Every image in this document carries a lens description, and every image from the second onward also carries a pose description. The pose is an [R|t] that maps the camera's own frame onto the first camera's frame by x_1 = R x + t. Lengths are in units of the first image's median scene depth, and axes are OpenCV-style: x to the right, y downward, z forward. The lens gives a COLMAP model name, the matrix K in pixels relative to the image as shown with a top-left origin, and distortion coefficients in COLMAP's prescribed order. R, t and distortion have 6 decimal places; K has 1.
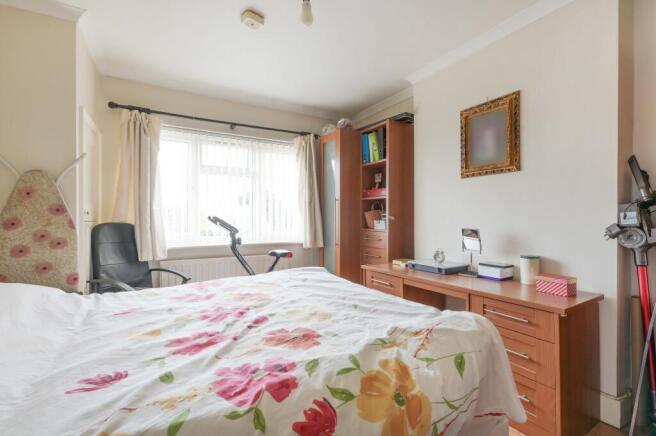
lens RADIAL K [[309.2, 0, 327.8], [0, 309.2, 216.9], [0, 0, 1]] dist [0.003220, -0.000182]
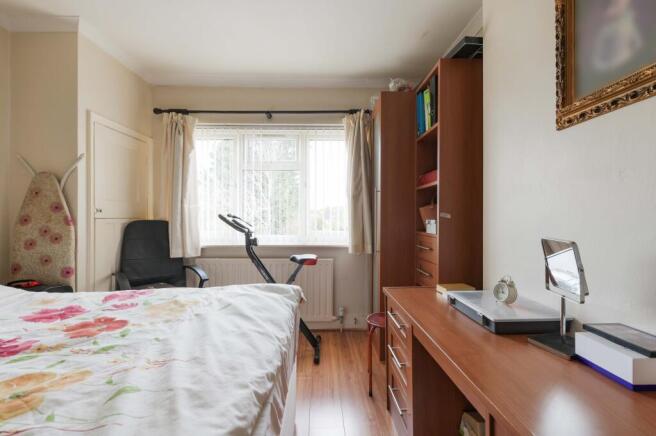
lens RADIAL K [[290.0, 0, 329.0], [0, 290.0, 217.2], [0, 0, 1]] dist [0.002295, 0.000289]
pose [[0.867593, 0.002422, -0.497268, 0.315761], [-0.000466, 0.999992, 0.004058, 0.004570], [0.497274, -0.003289, 0.867587, 0.403259]]
